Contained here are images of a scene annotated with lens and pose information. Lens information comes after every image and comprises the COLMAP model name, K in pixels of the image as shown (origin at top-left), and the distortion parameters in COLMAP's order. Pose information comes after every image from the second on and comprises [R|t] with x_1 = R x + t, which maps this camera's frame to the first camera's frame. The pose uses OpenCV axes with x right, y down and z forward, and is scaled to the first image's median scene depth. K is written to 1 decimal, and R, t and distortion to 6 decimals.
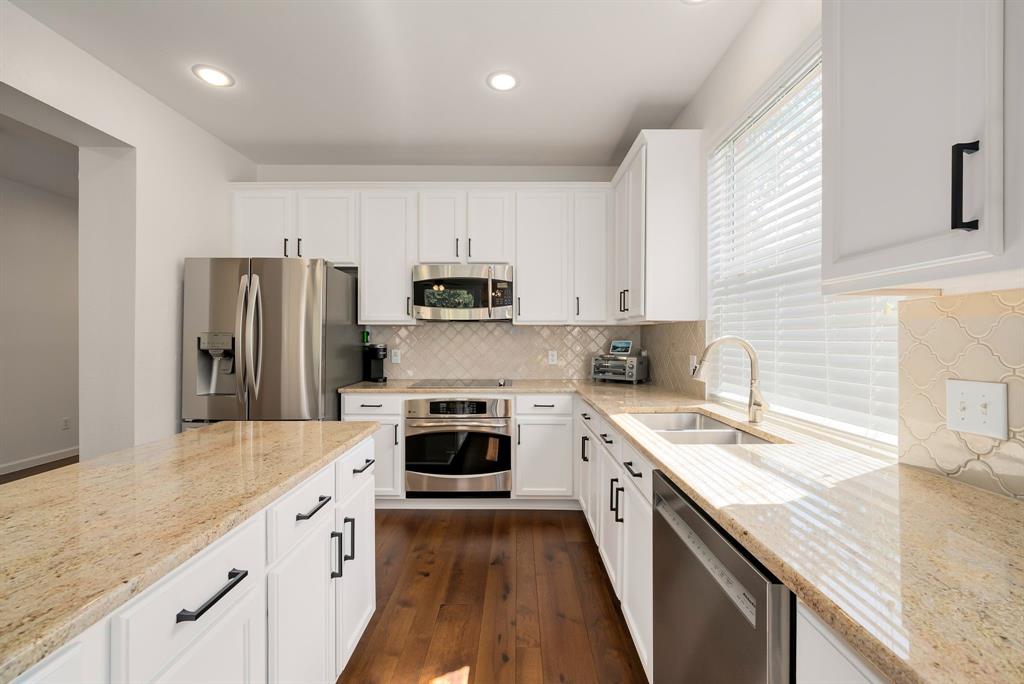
lens RADIAL K [[412.0, 0, 518.4], [0, 412.0, 338.4], [0, 0, 1]] dist [-0.000116, 0.000016]
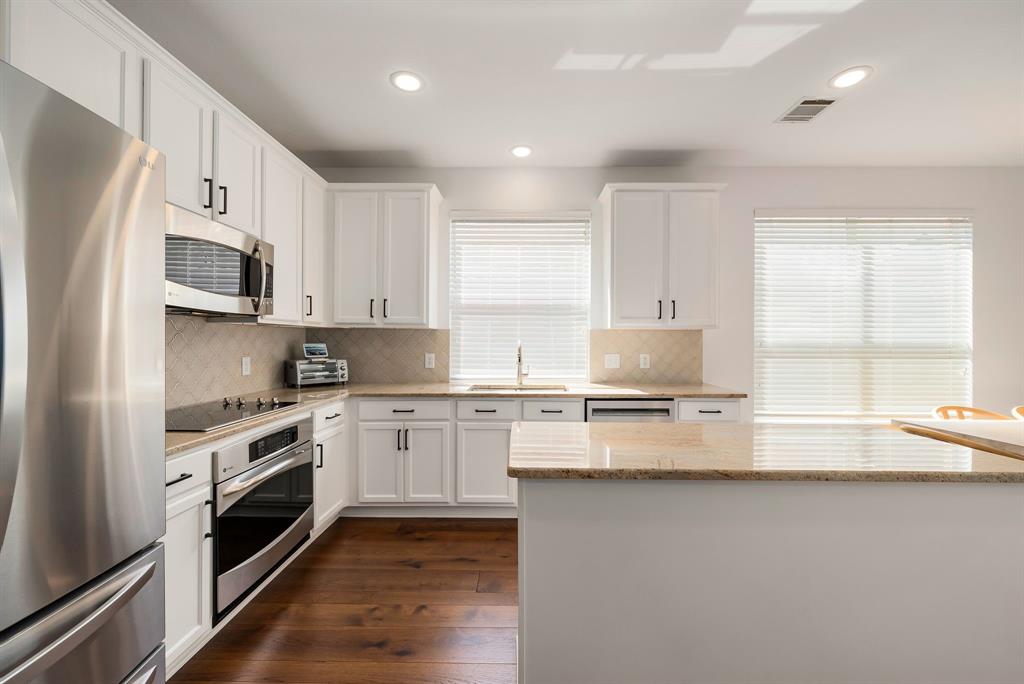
lens RADIAL K [[412.0, 0, 518.4], [0, 412.0, 338.4], [0, 0, 1]] dist [-0.000116, 0.000016]
pose [[0.017136, 0.003319, 0.999848, -0.771101], [-0.002465, 0.999992, -0.003277, -0.004907], [-0.999850, -0.002408, 0.017144, 0.538170]]
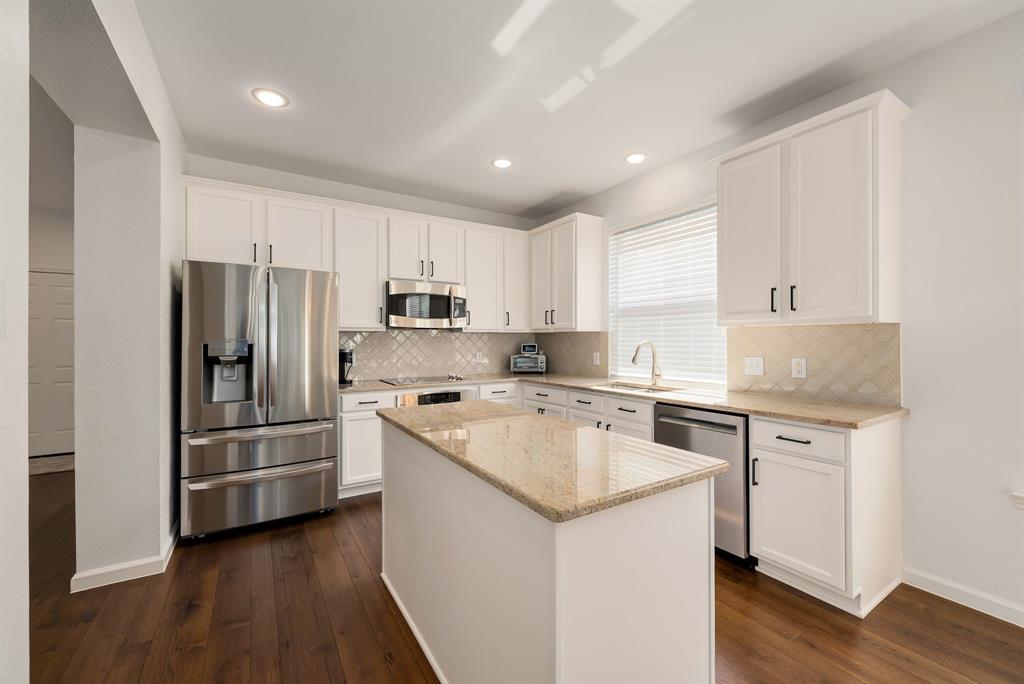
lens RADIAL K [[412.0, 0, 518.4], [0, 412.0, 338.4], [0, 0, 1]] dist [-0.000116, 0.000016]
pose [[0.843708, -0.001274, 0.536801, -0.571671], [0.005016, 0.999972, -0.005511, -0.005848], [-0.536779, 0.007342, 0.843691, -0.173622]]
